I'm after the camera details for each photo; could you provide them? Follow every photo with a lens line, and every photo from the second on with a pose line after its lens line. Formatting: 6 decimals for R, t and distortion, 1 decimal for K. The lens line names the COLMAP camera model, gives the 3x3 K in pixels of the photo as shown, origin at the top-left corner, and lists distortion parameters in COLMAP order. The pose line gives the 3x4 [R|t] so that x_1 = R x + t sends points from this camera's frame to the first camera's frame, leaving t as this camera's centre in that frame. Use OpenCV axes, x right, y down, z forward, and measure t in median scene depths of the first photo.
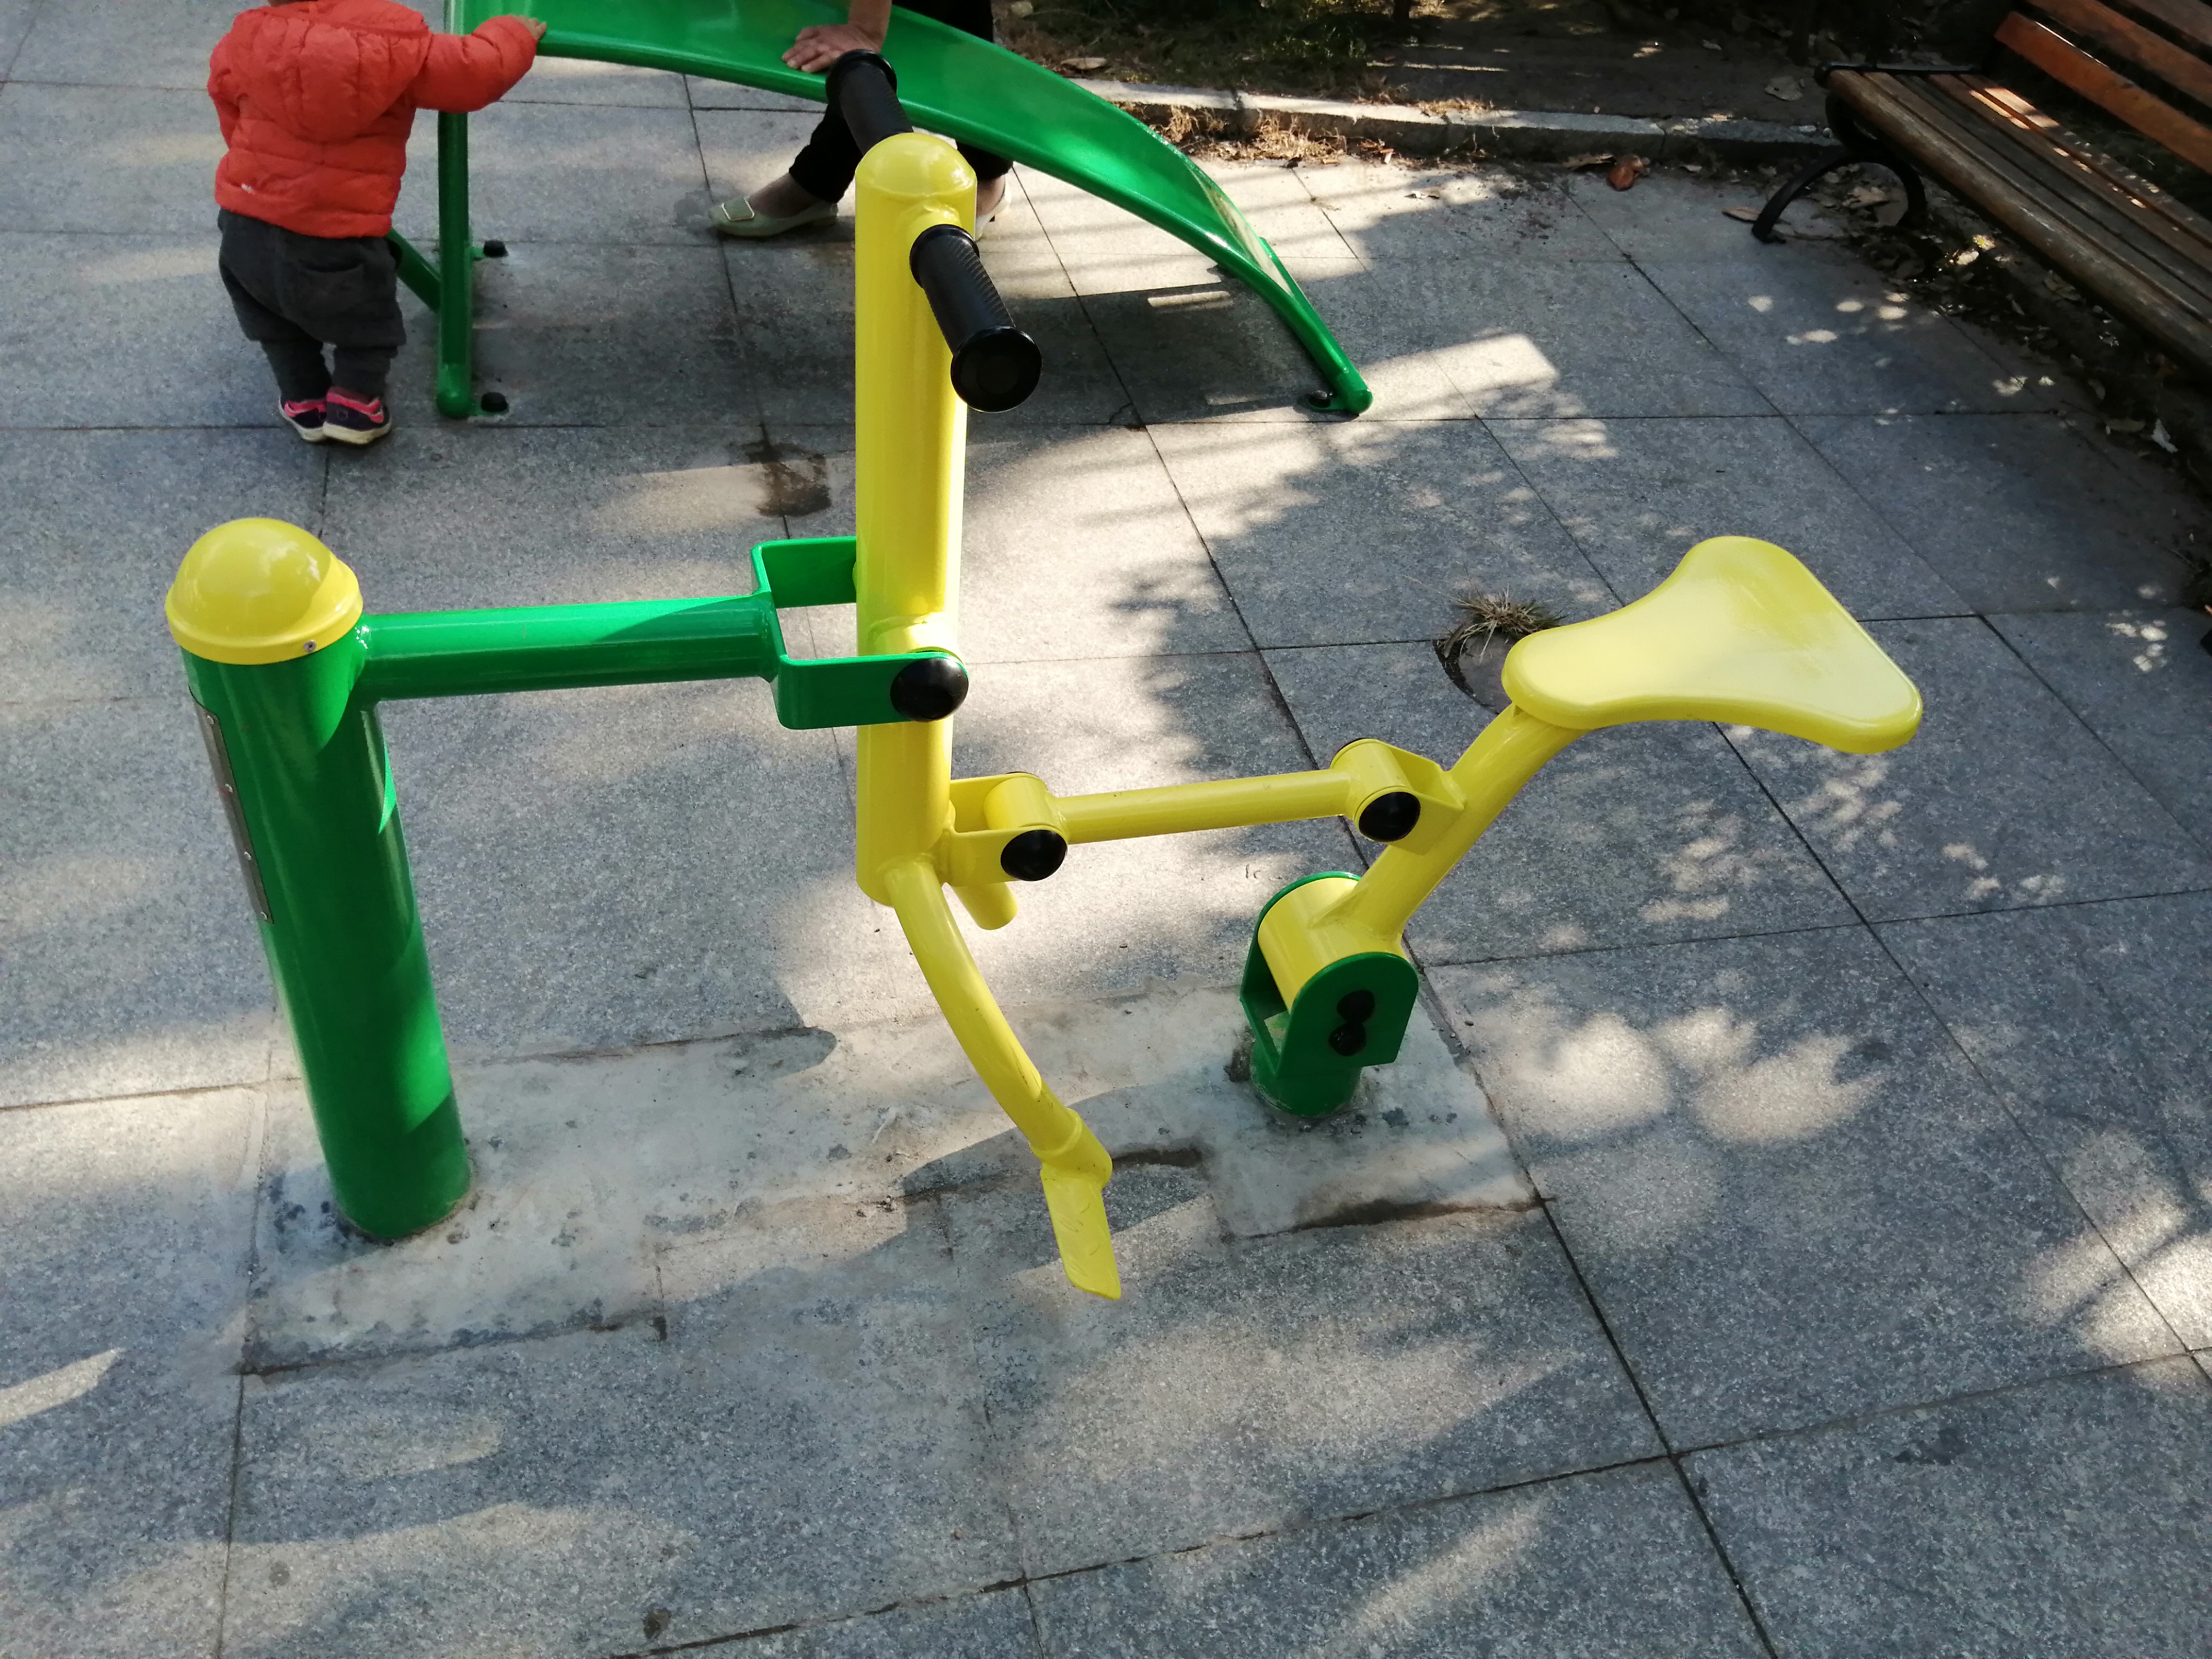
lens RADIAL K [[1829.6, 0, 1094.2], [0, 1829.6, 829.6], [0, 0, 1]] dist [0.009643, -0.031476]
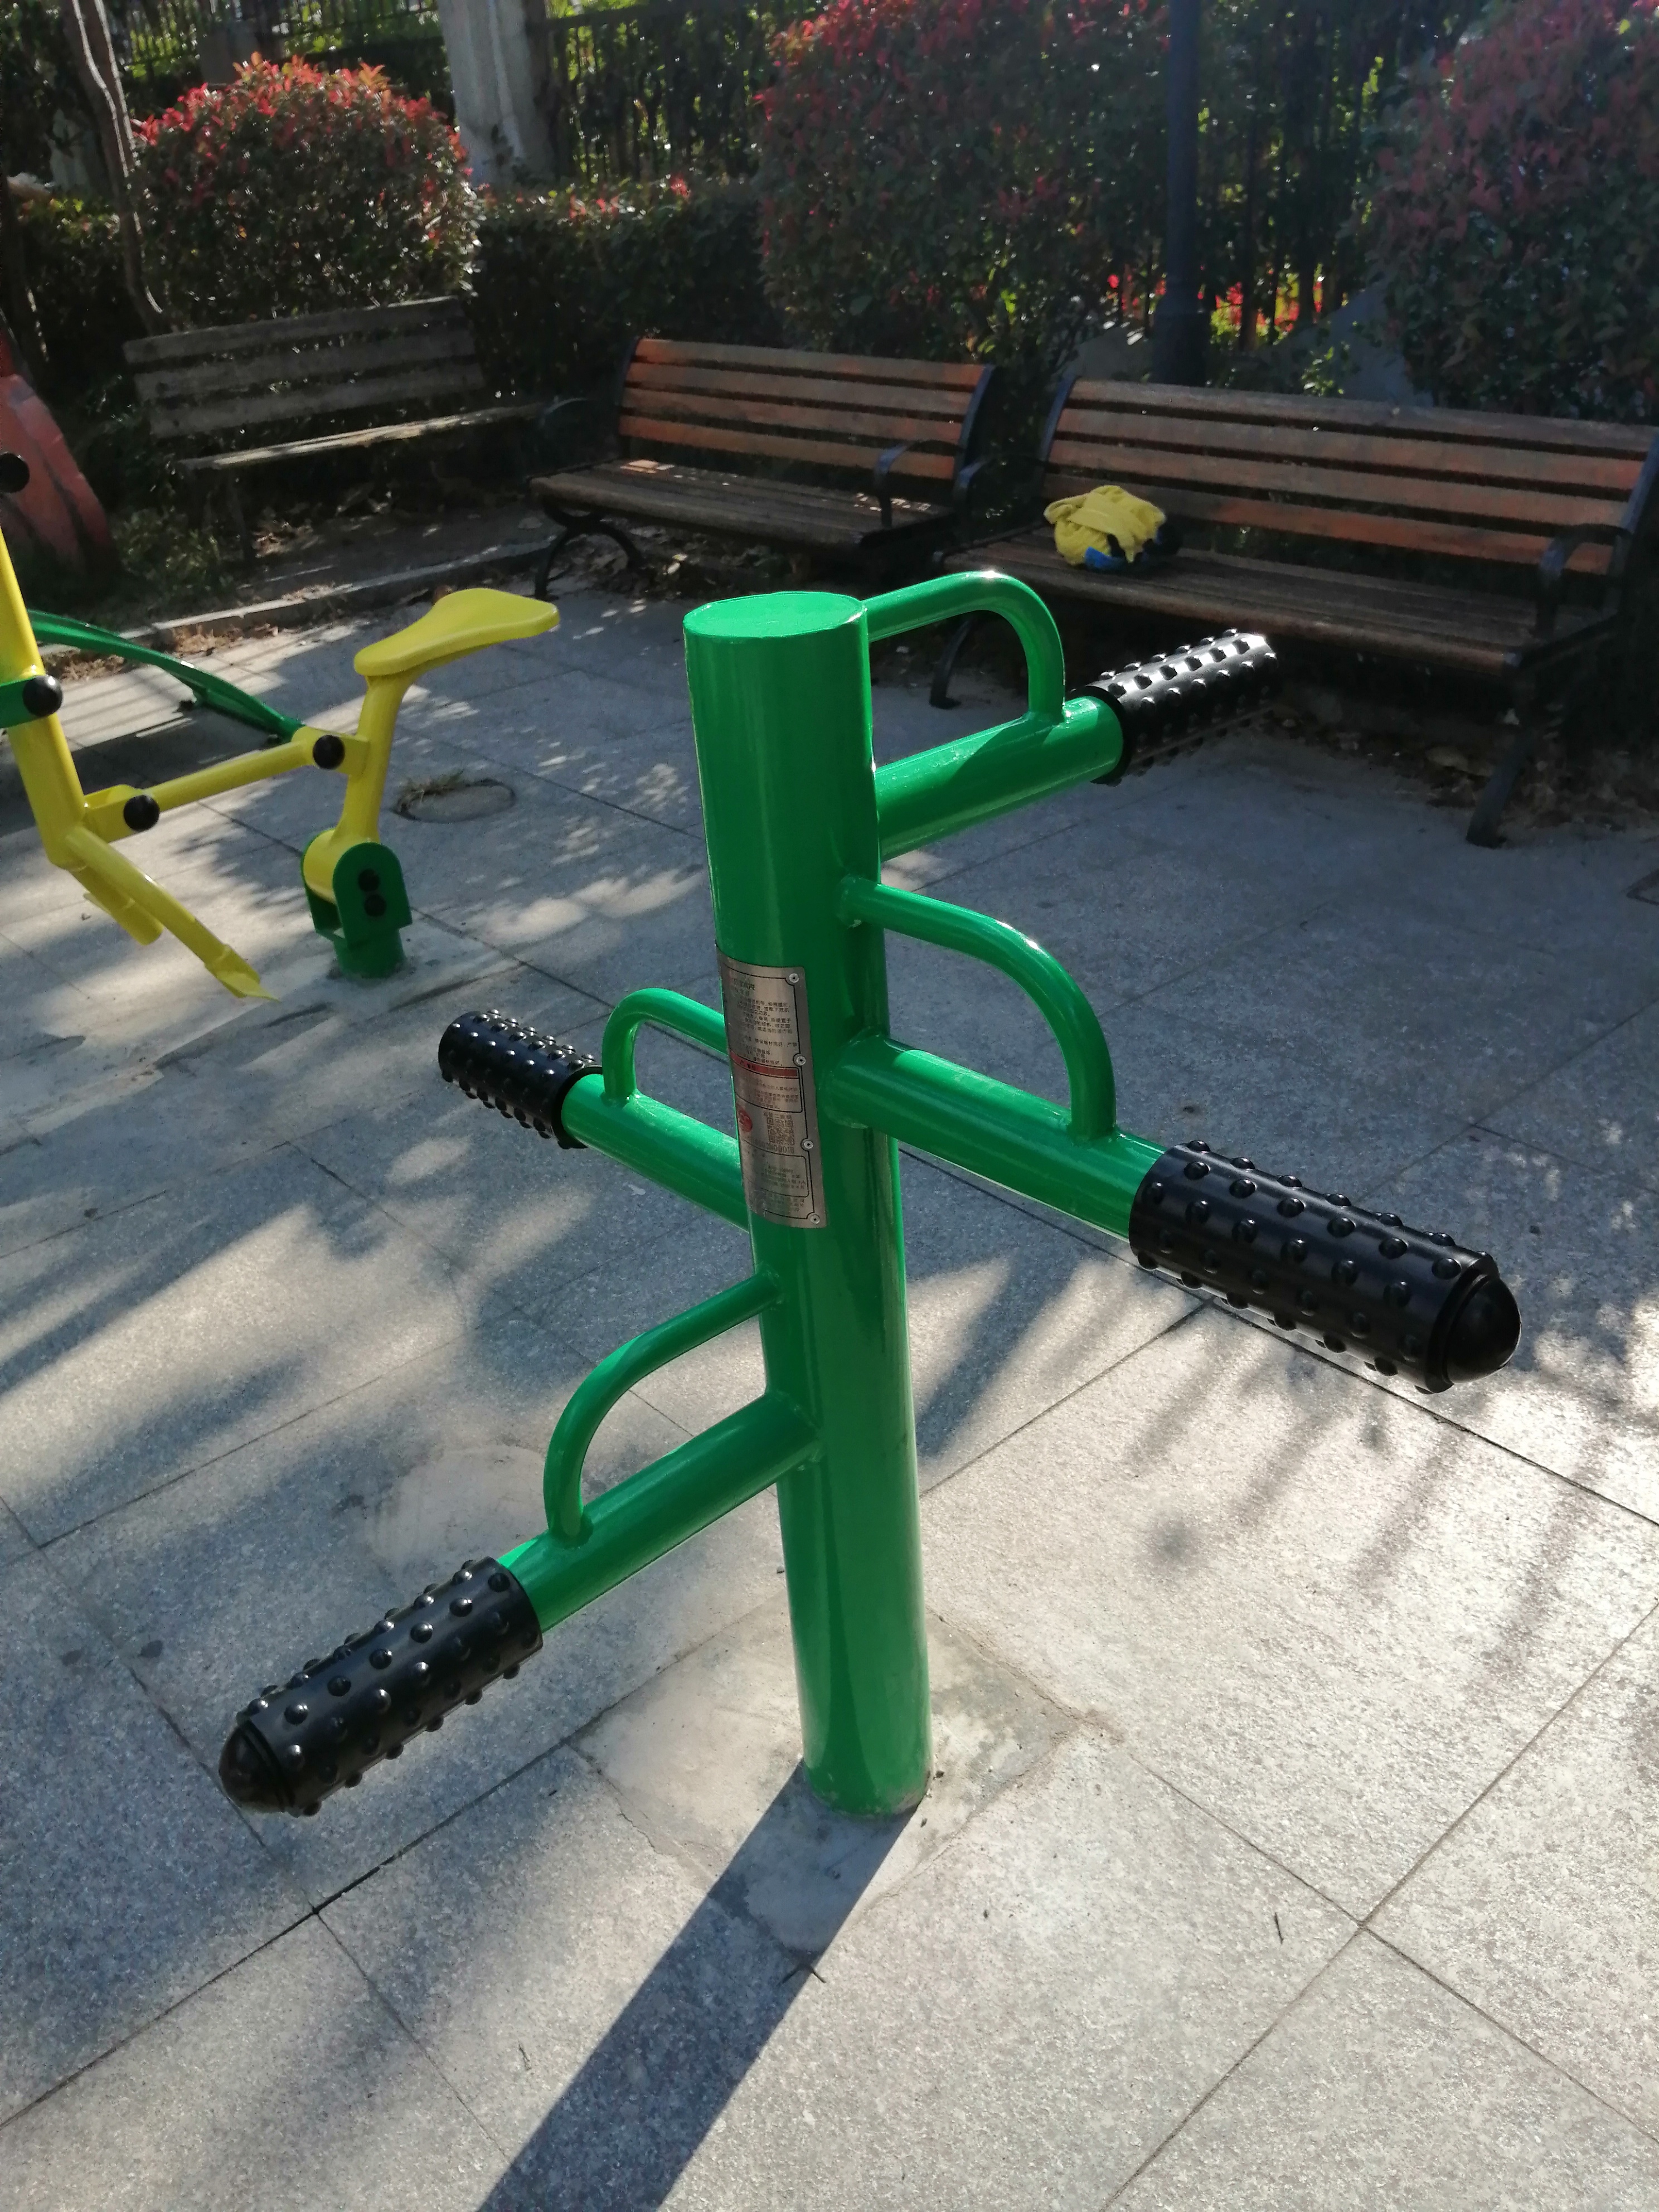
lens RADIAL K [[1829.6, 0, 833.1], [0, 1829.6, 1107.4], [0, 0, 1]] dist [0.009643, -0.031476]
pose [[0.868033, -0.385965, 0.312328, -0.050075], [0.442444, 0.886754, -0.133832, 0.349491], [-0.225304, 0.254359, 0.940500, -0.340194]]
